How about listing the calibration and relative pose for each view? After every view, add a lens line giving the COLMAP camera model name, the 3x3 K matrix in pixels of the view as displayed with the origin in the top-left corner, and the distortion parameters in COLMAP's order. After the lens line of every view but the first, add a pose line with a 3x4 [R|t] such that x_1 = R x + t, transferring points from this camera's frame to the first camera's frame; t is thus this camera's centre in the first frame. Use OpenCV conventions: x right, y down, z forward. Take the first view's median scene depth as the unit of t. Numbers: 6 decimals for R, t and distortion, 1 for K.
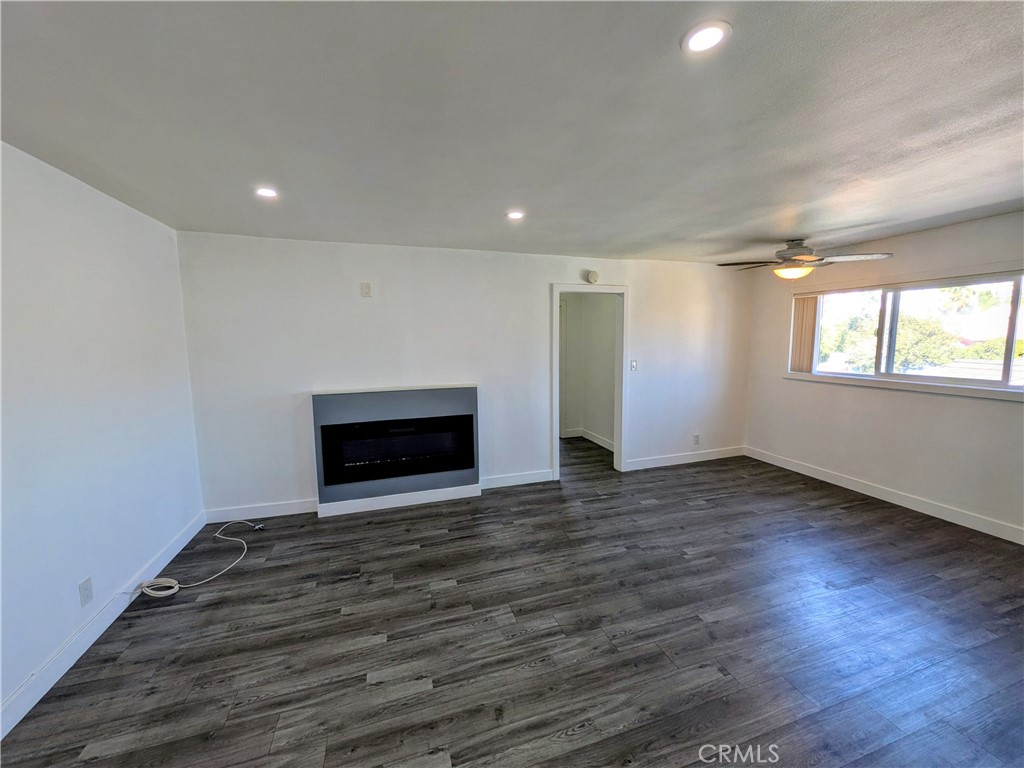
lens RADIAL K [[408.1, 0, 512.0], [0, 408.1, 384.0], [0, 0, 1]] dist [0.000649, -0.000125]
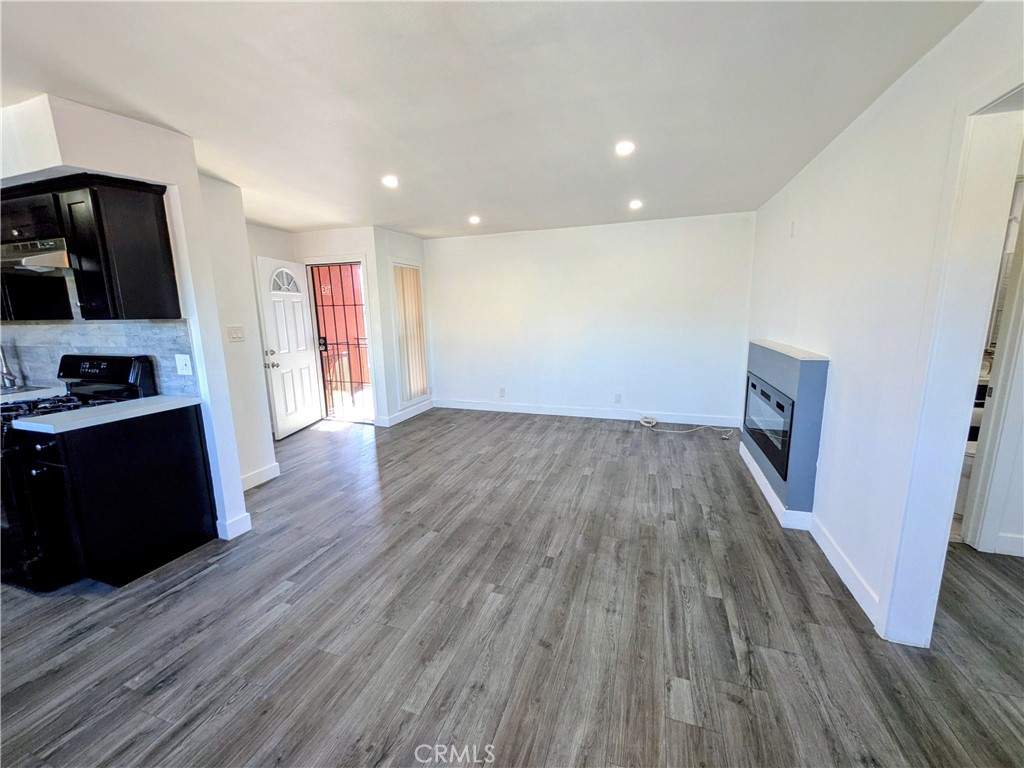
lens RADIAL K [[408.1, 0, 512.0], [0, 408.1, 384.0], [0, 0, 1]] dist [0.000649, -0.000125]
pose [[-0.607458, 0.160494, -0.777969, 0.959819], [-0.071495, 0.964355, 0.254771, -0.121646], [0.791128, 0.210383, -0.574331, 1.440661]]
